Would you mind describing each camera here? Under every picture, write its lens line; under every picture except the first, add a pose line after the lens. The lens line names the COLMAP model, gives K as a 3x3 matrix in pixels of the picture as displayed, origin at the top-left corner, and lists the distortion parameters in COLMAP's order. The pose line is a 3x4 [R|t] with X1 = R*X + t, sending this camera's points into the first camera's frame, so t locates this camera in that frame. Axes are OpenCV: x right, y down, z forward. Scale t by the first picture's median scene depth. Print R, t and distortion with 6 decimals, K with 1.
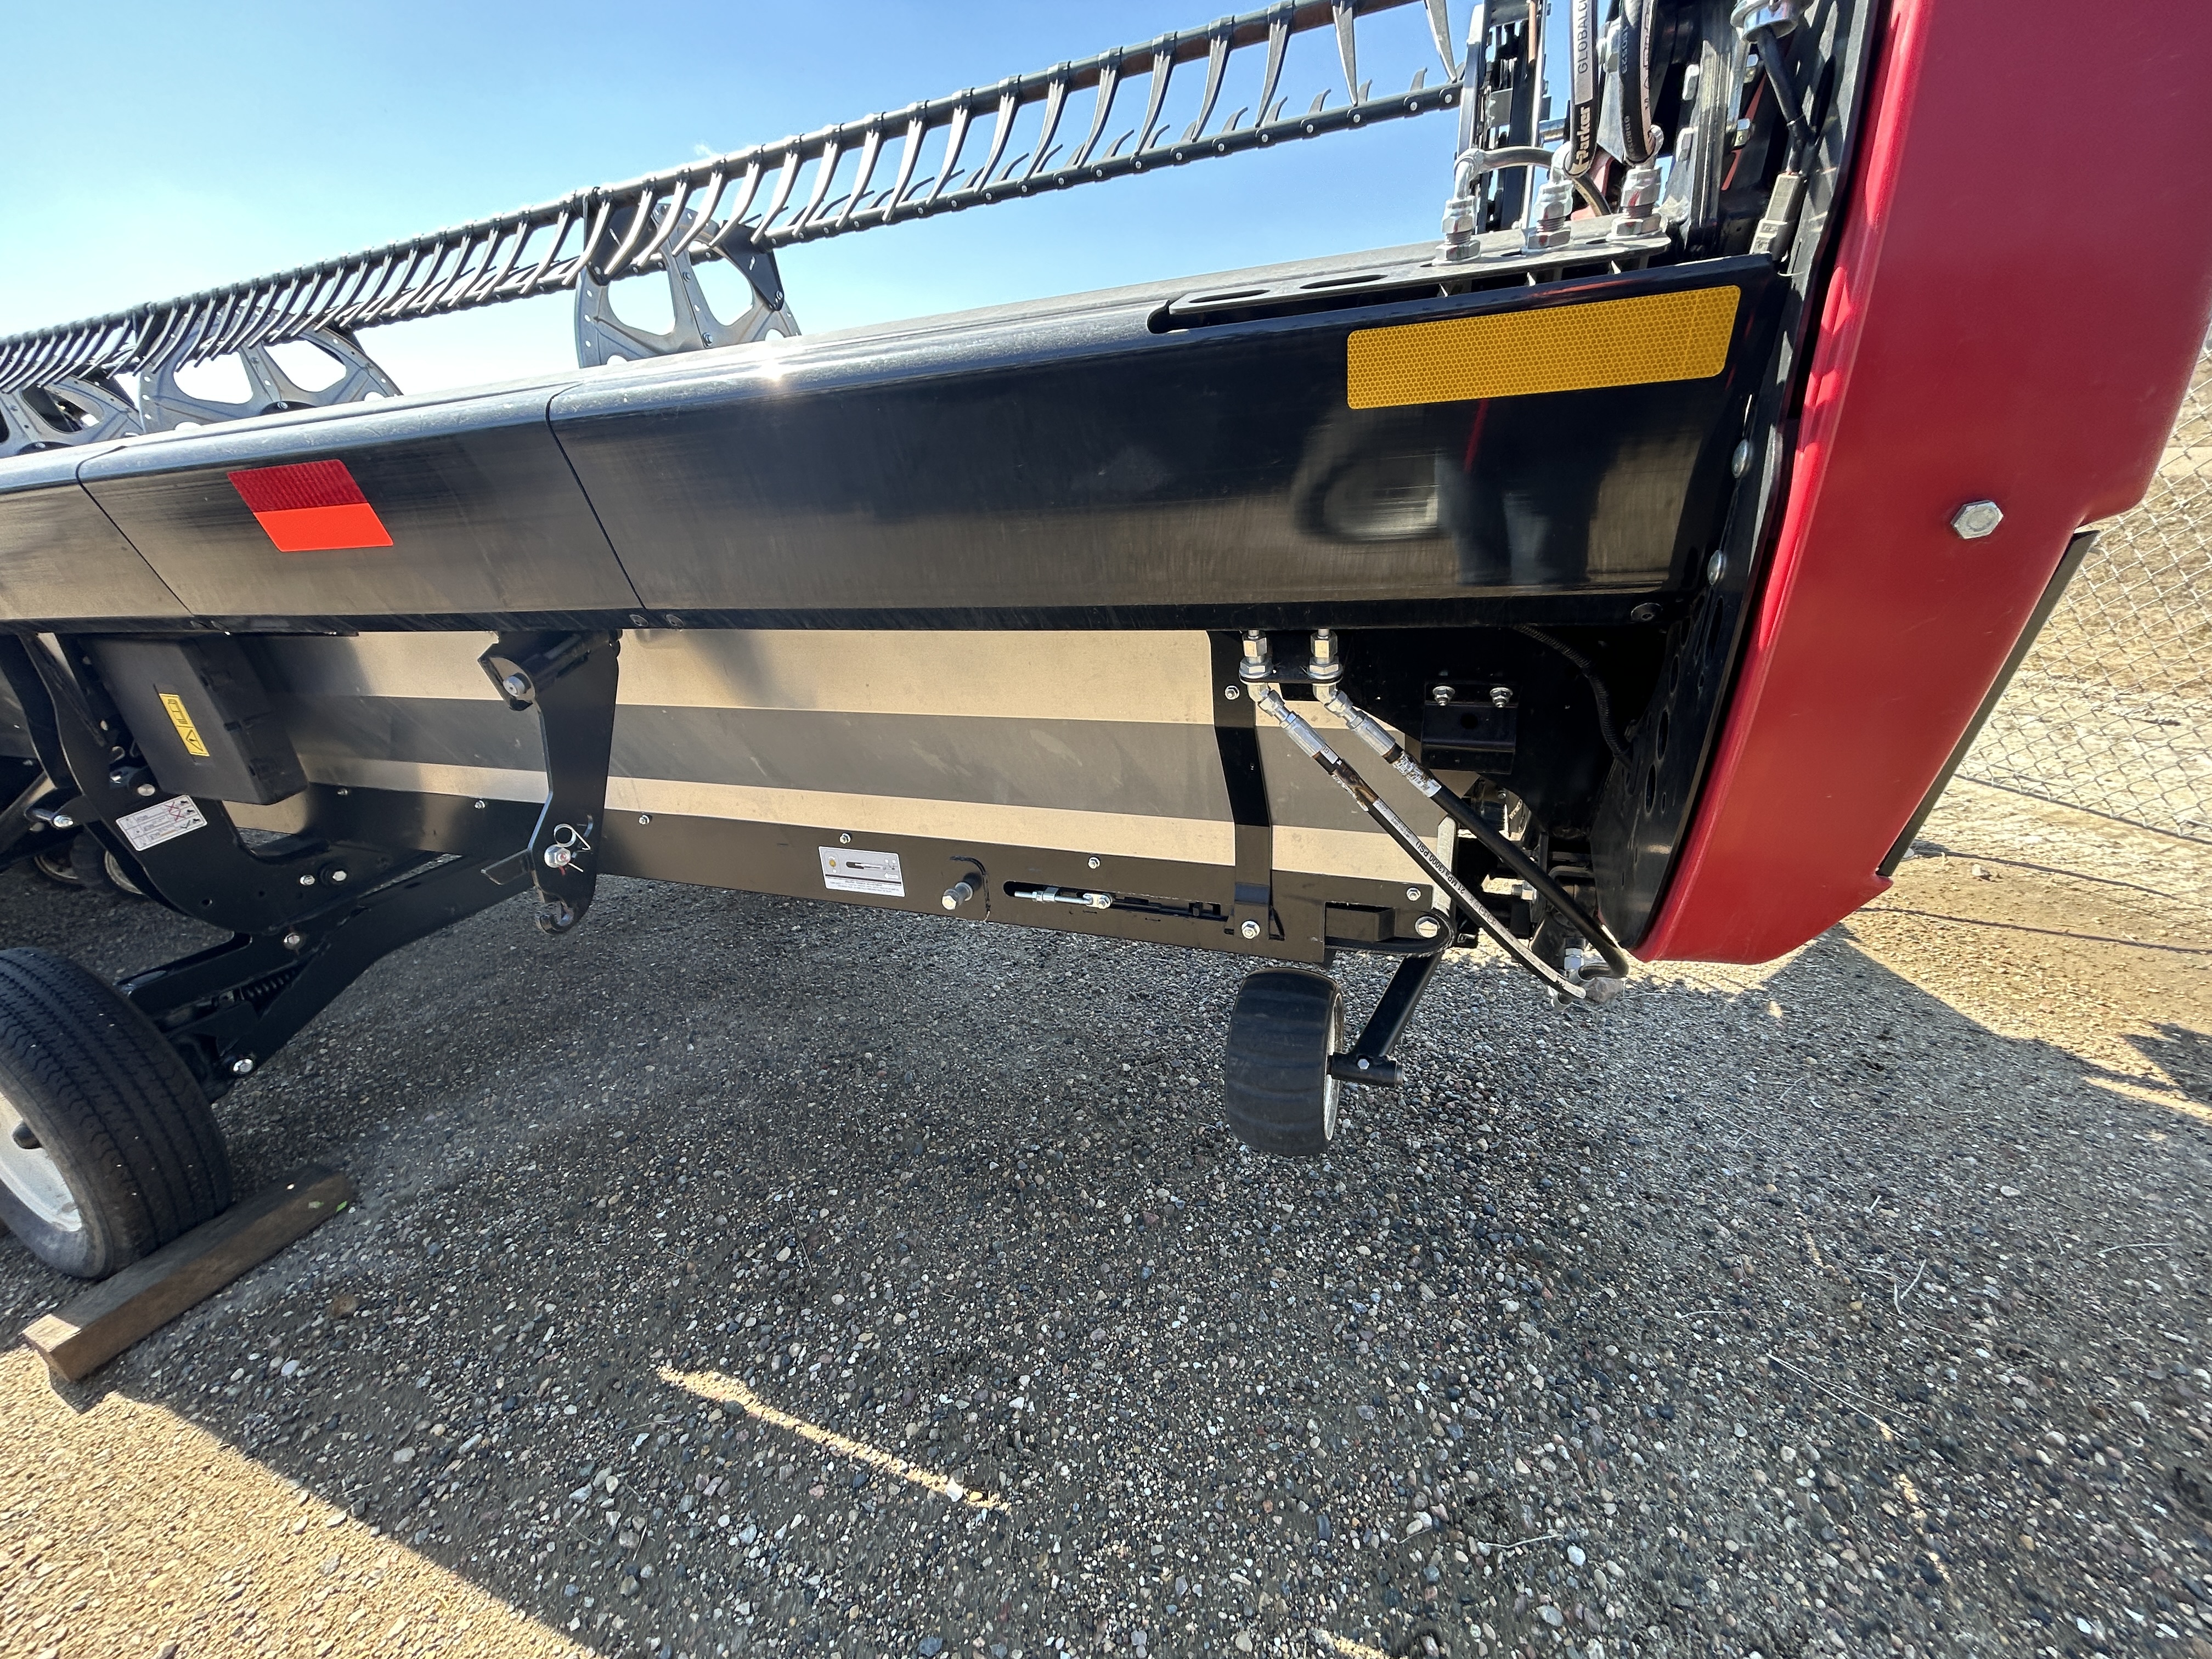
lens RADIAL K [[903.0, 0, 1106.0], [0, 903.0, 829.5], [0, 0, 1]] dist [0.002952, -0.001007]
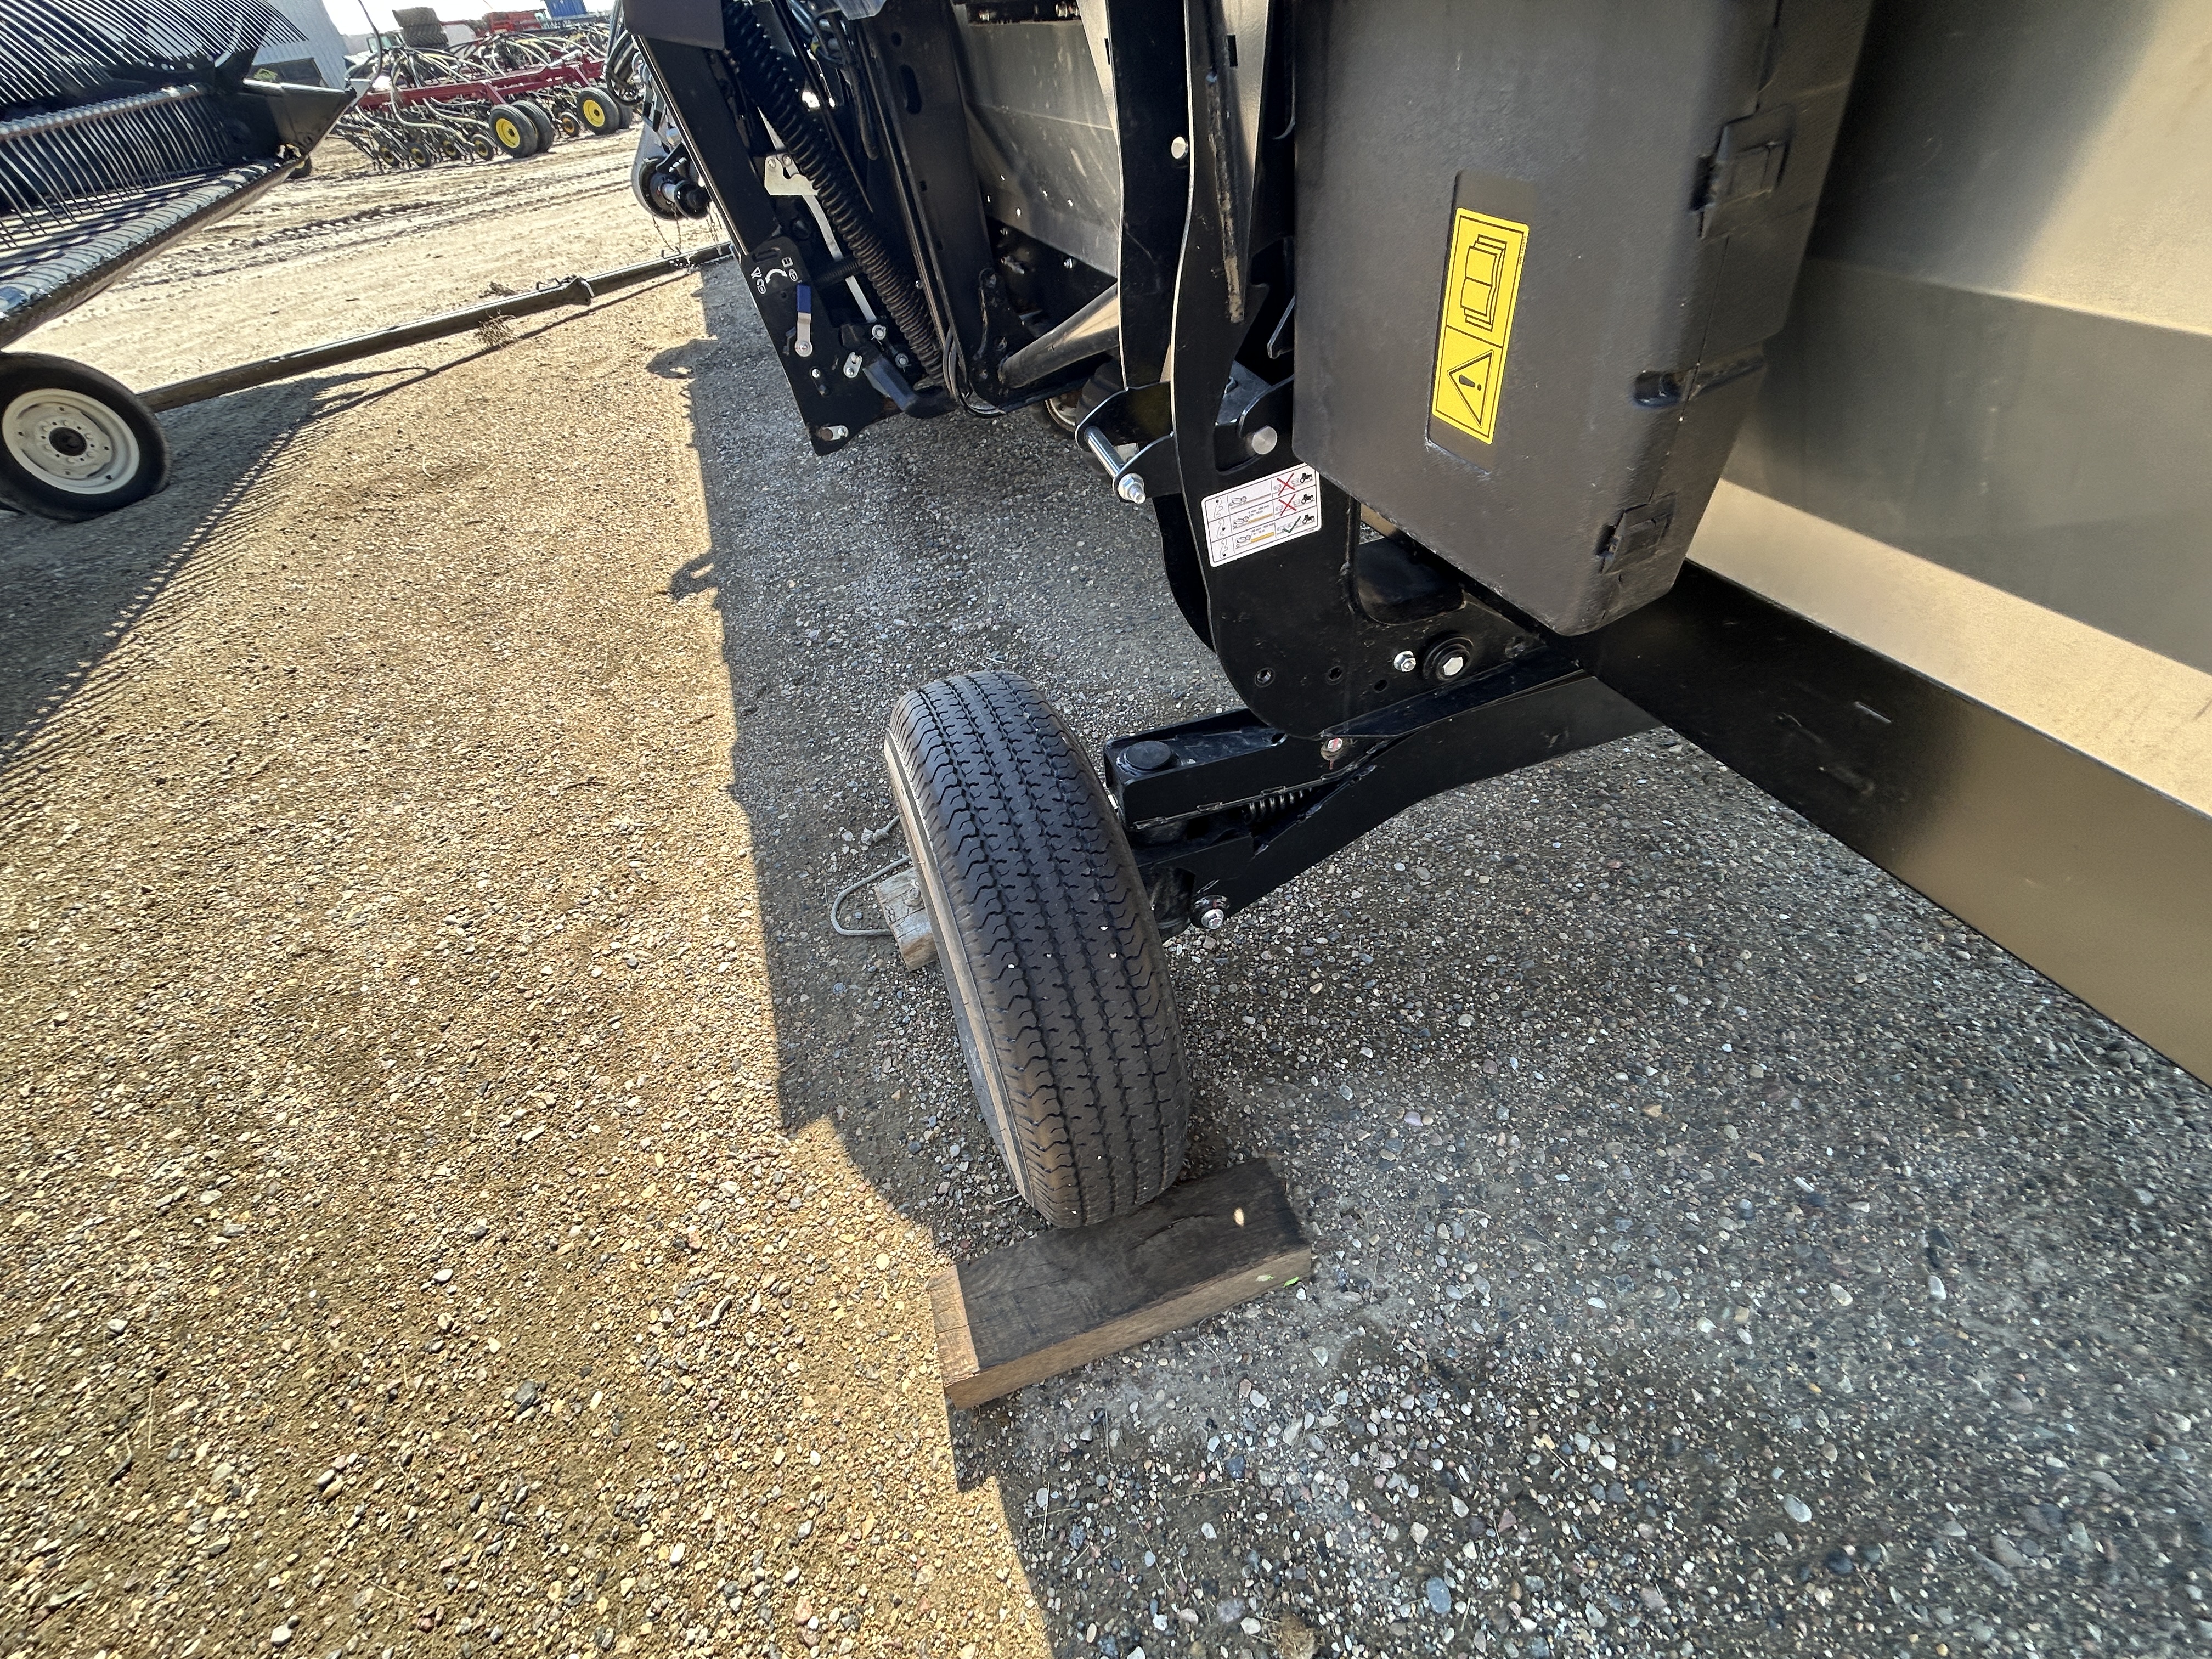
lens RADIAL K [[903.0, 0, 1106.0], [0, 903.0, 829.5], [0, 0, 1]] dist [0.002952, -0.001007]
pose [[0.666782, 0.505071, -0.548001, -0.899132], [-0.223641, 0.837039, 0.499351, -0.105184], [0.710906, -0.210403, 0.671077, 0.700277]]
